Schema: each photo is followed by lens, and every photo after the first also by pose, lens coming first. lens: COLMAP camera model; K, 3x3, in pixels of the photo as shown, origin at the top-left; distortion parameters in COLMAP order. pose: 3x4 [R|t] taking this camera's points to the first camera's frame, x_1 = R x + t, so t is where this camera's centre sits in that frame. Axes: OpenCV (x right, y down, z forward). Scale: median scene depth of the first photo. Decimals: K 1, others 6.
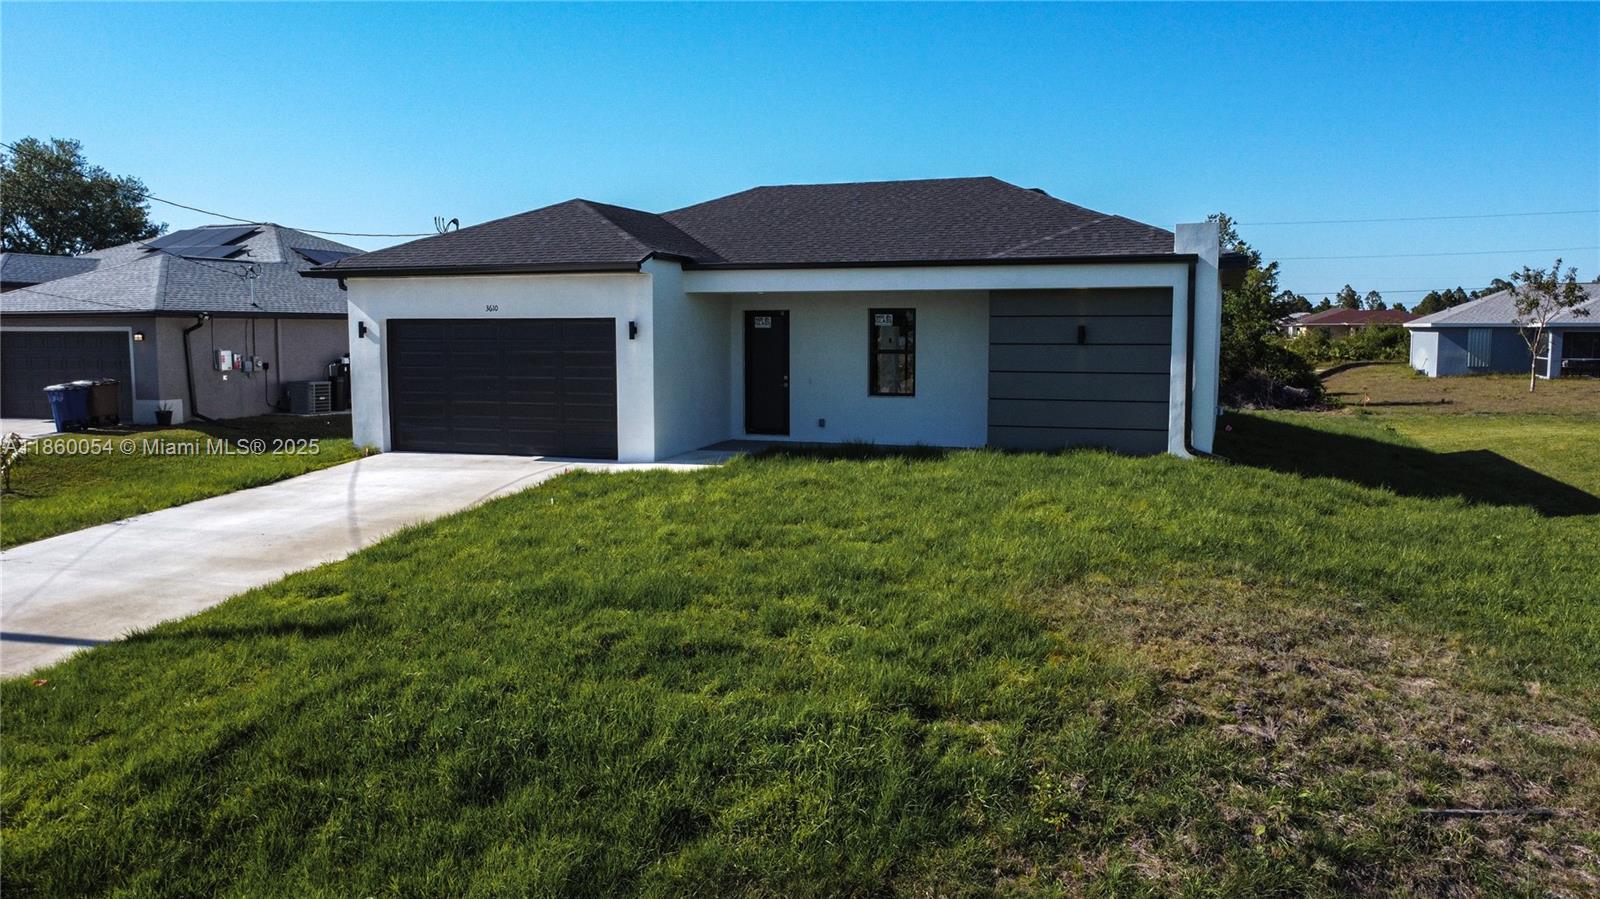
lens RADIAL K [[1186.8, 0, 800.0], [0, 1186.8, 449.5], [0, 0, 1]] dist [0.002330, -0.001760]
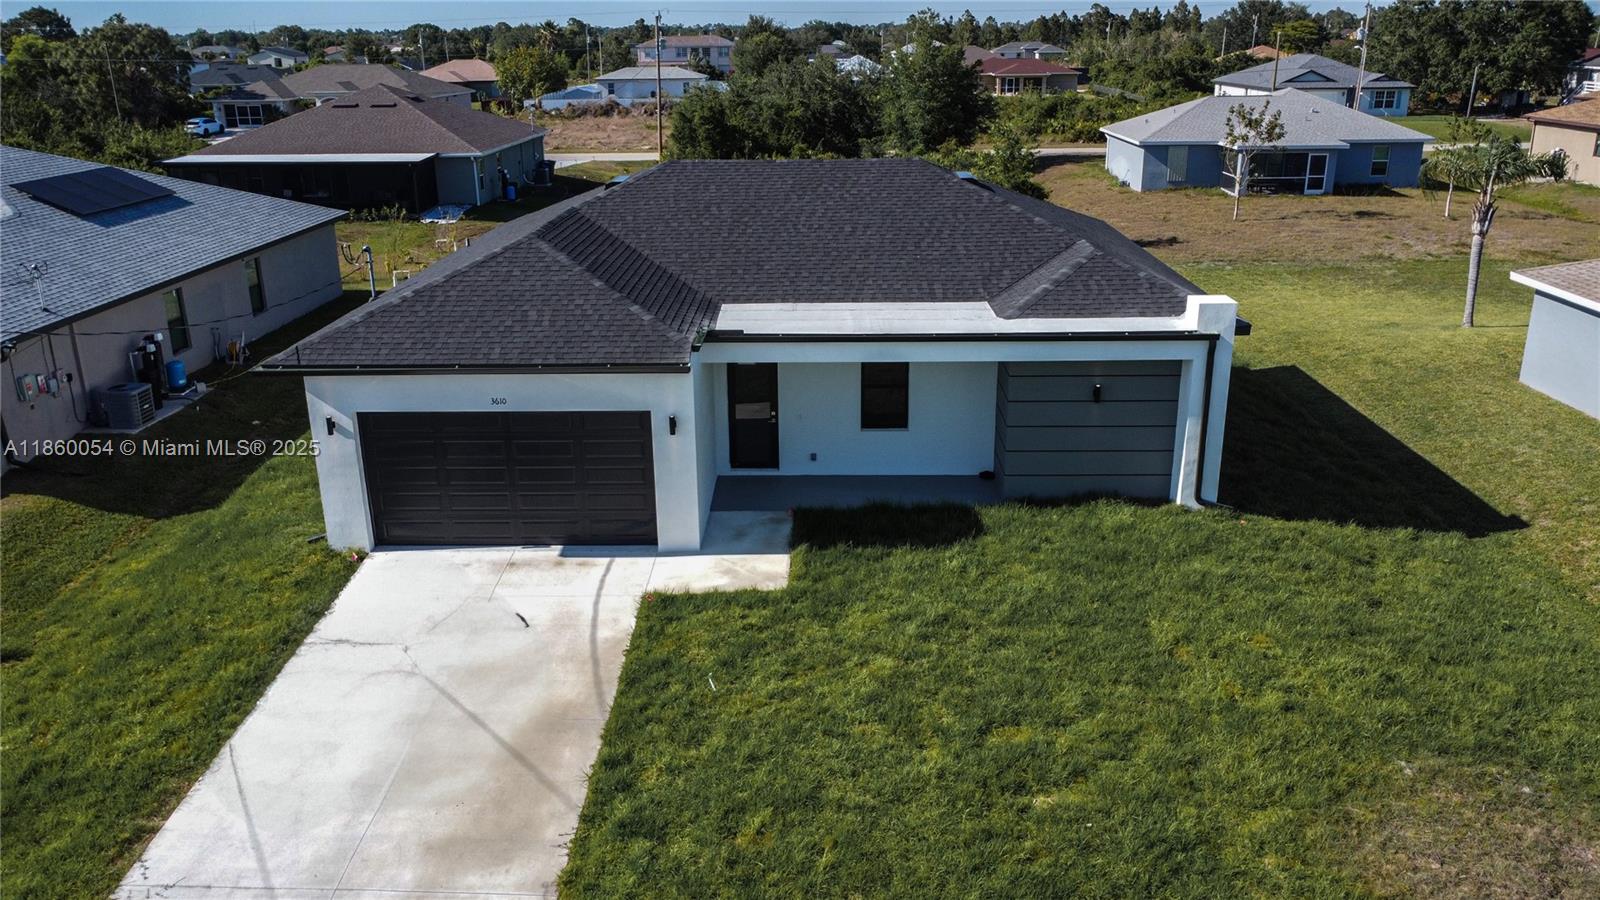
lens RADIAL K [[1205.0, 0, 800.0], [0, 1205.0, 450.0], [0, 0, 1]] dist [0.002708, -0.003716]
pose [[0.950178, -0.111427, 0.291113, -0.293939], [0.042848, 0.971749, 0.232093, -0.269921], [-0.308750, -0.208056, 0.928109, 0.057940]]
